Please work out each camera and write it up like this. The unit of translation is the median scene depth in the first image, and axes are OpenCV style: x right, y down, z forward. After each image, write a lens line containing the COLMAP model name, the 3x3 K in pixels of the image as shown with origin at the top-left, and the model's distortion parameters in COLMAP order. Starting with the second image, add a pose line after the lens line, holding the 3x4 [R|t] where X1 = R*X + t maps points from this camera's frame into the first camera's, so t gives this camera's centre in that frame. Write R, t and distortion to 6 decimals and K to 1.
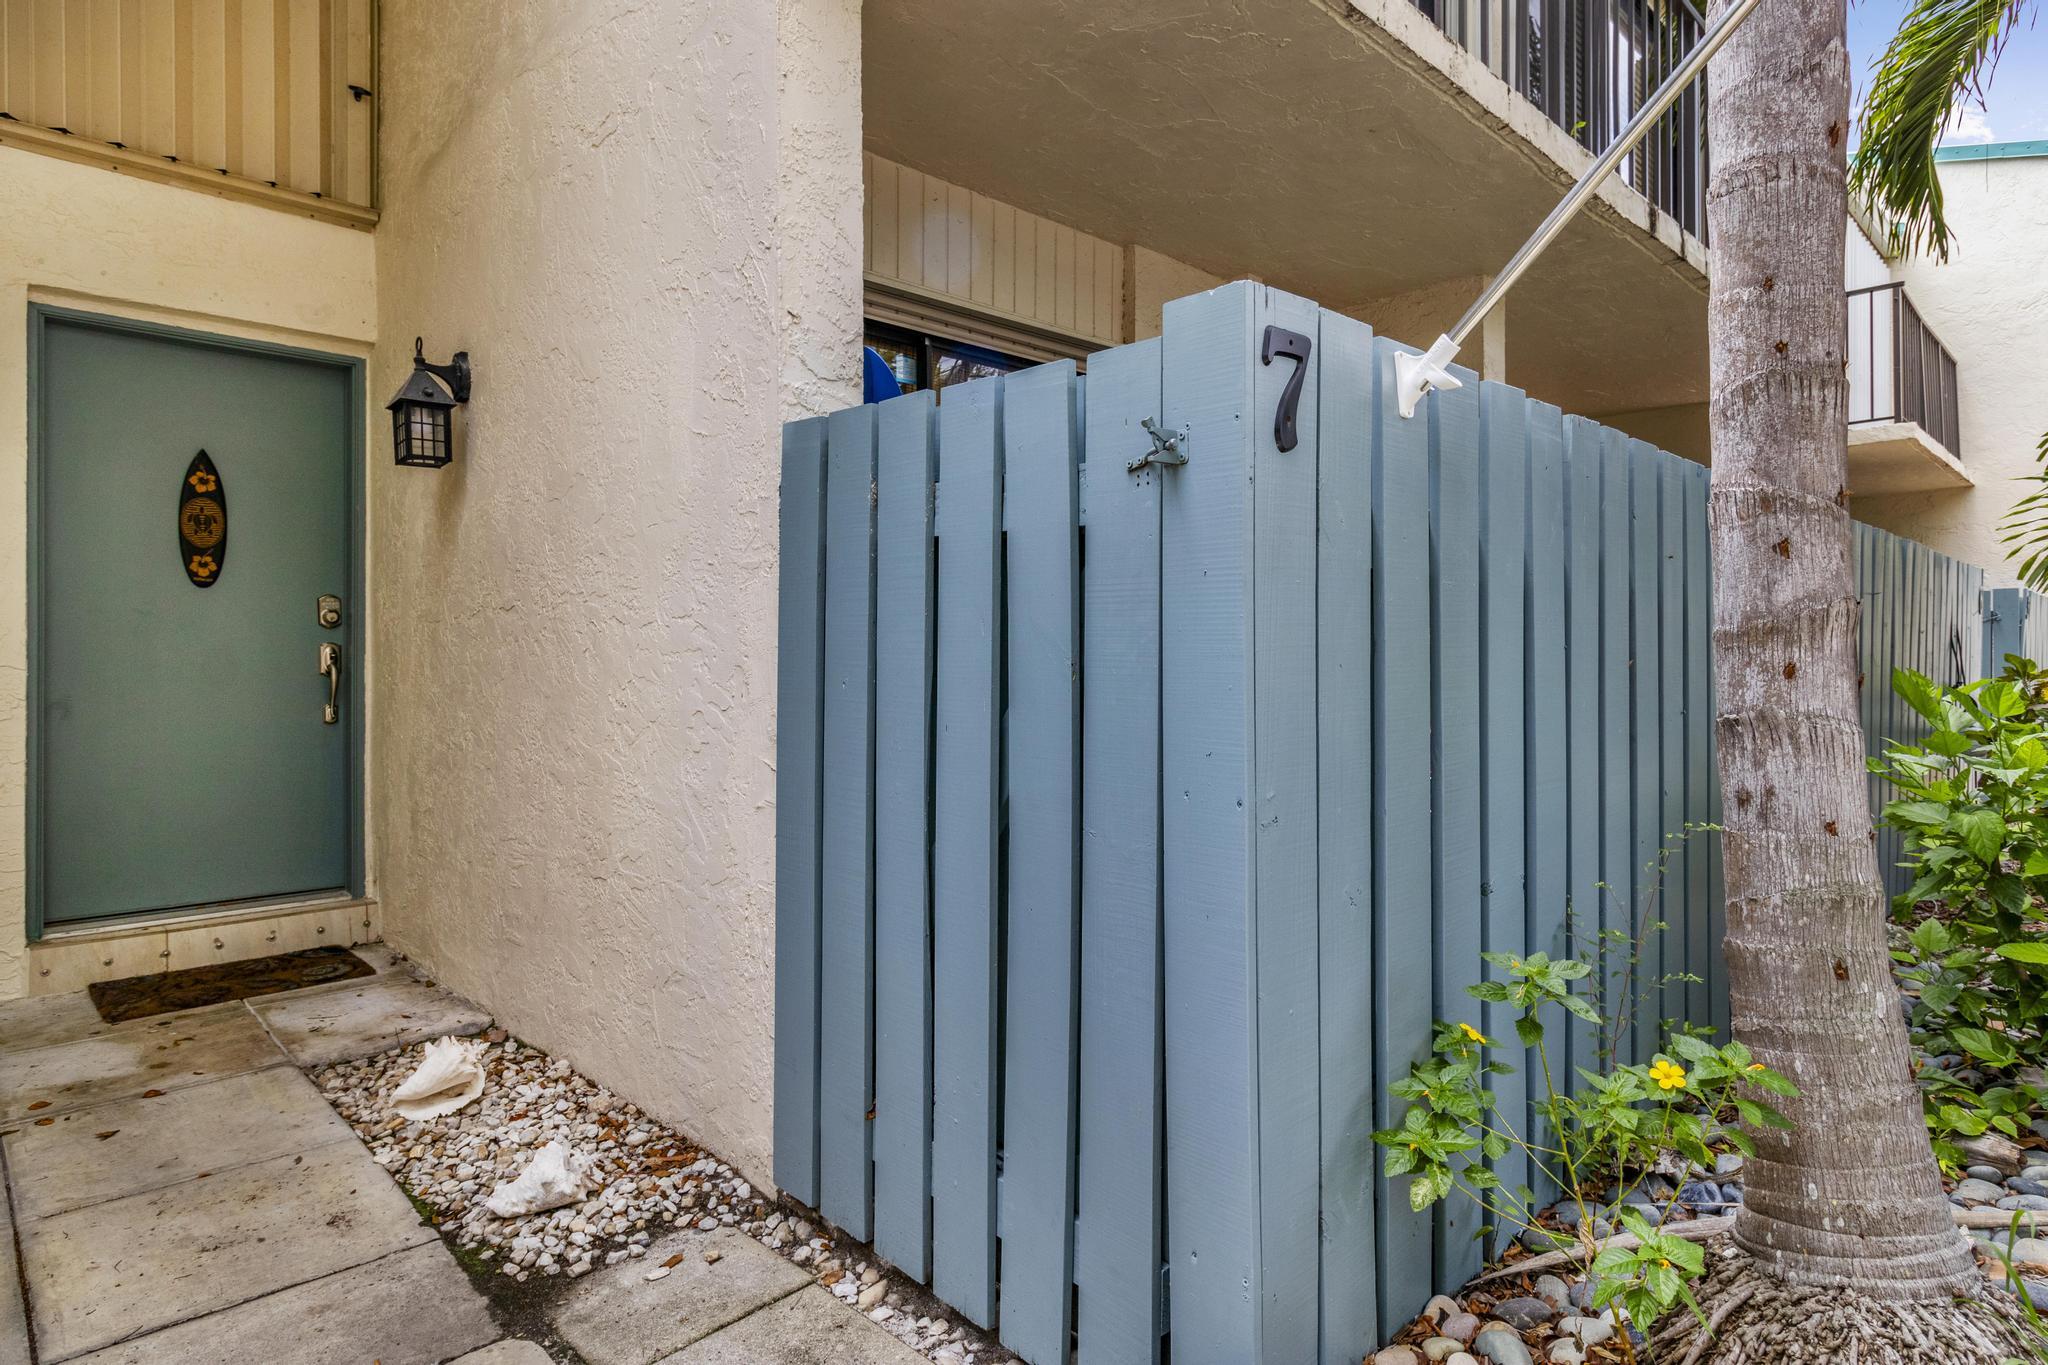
lens RADIAL K [[1139.5, 0, 1028.0], [0, 1139.5, 678.2], [0, 0, 1]] dist [-0.001206, -0.001410]
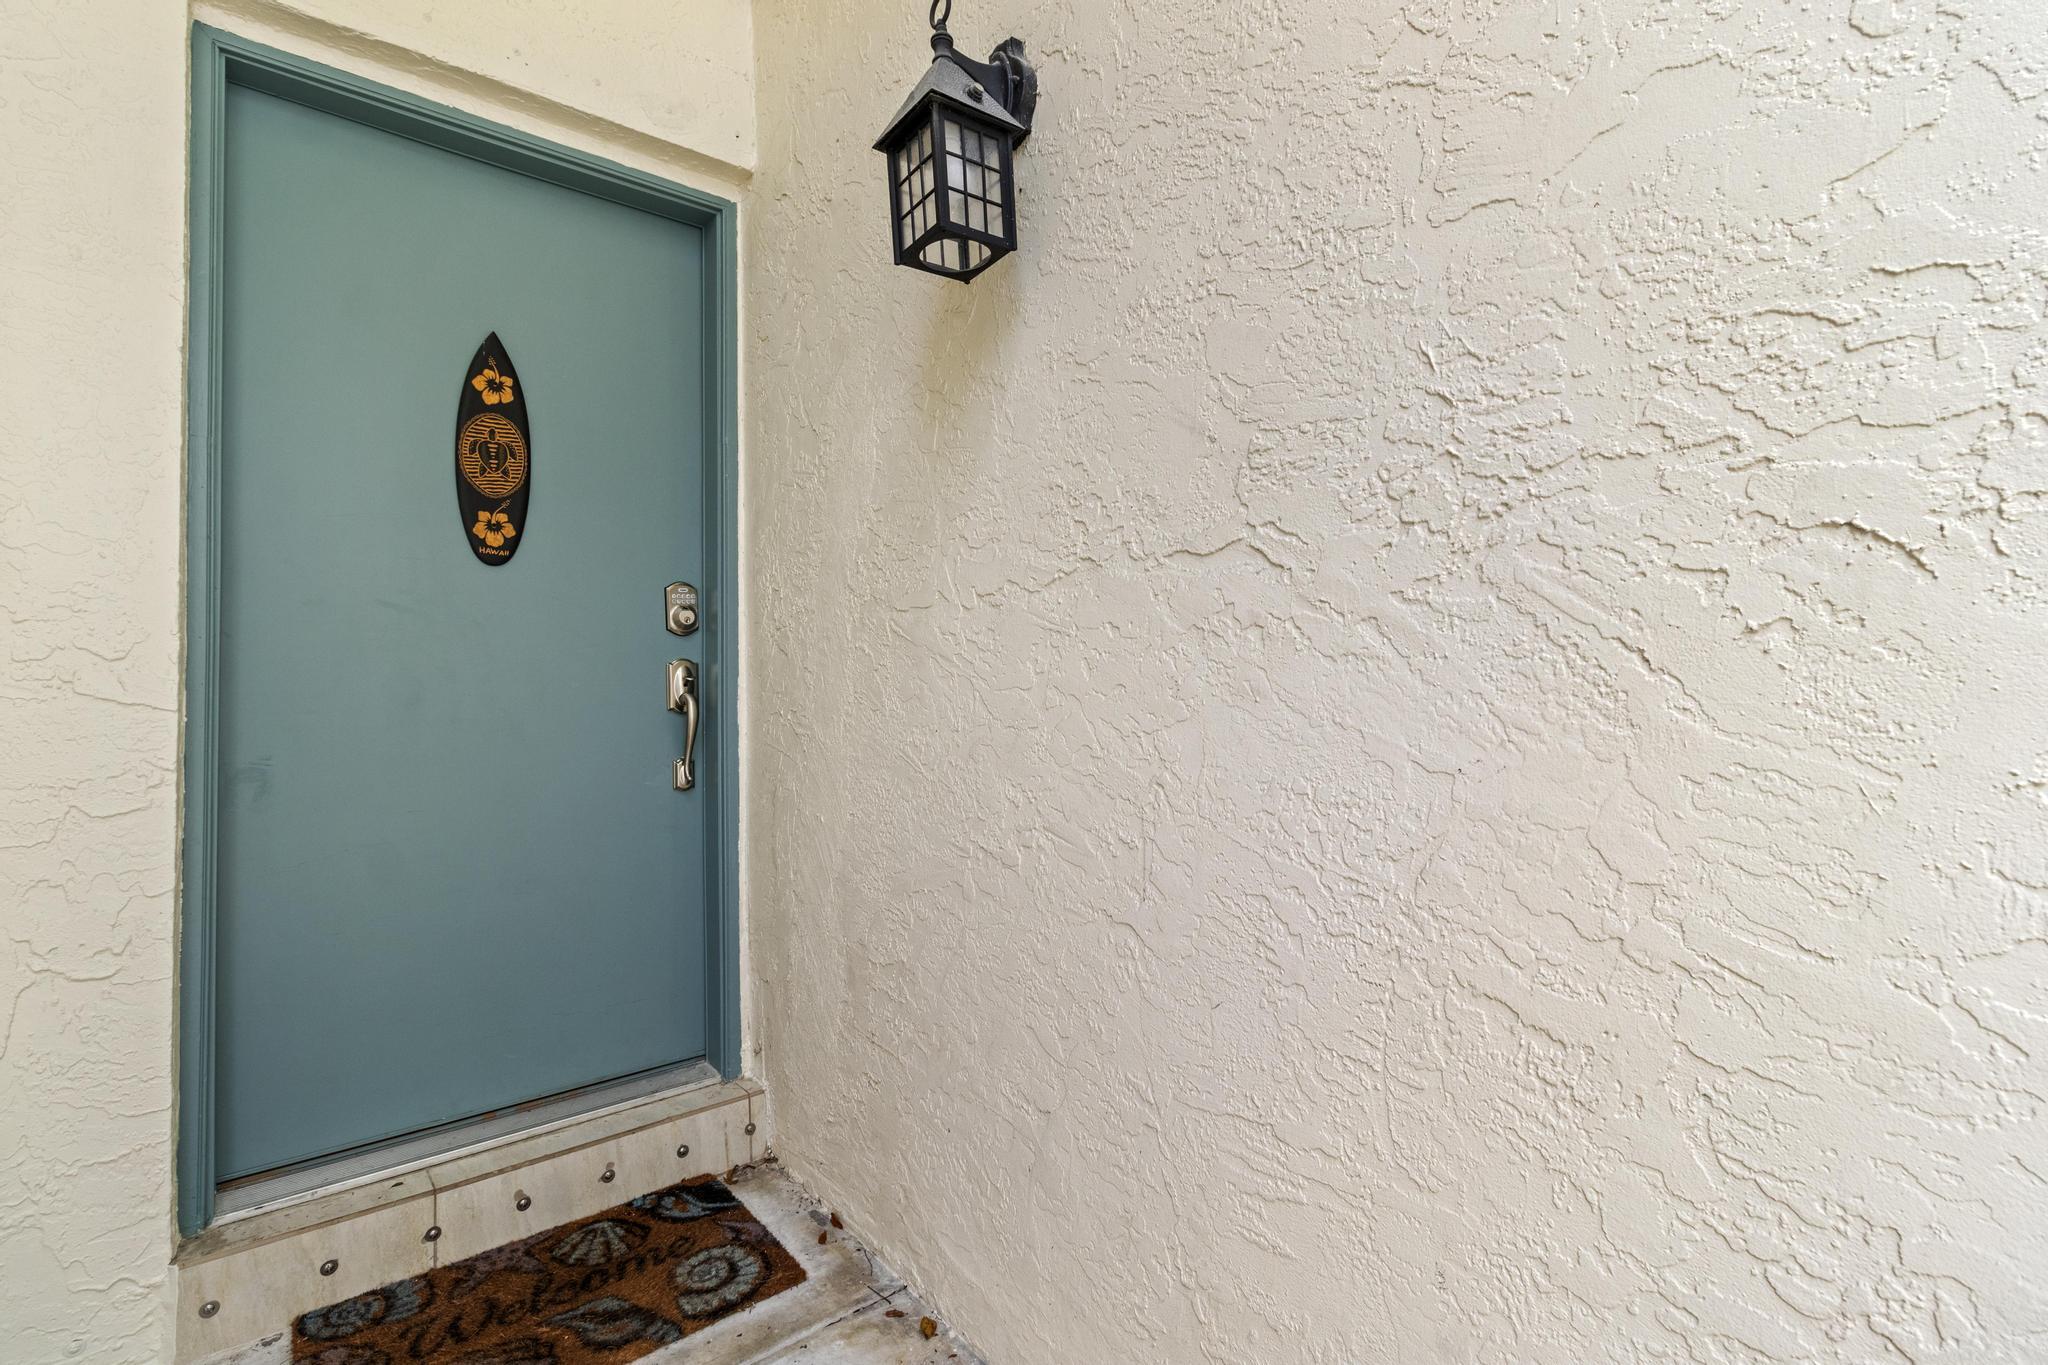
lens RADIAL K [[955.3, 0, 1020.5], [0, 955.3, 679.2], [0, 0, 1]] dist [-0.003092, 0.001663]
pose [[0.995216, -0.016025, -0.096380, -0.408131], [0.013596, 0.999574, -0.025811, -0.004765], [0.096753, 0.024377, 0.995010, 0.538346]]
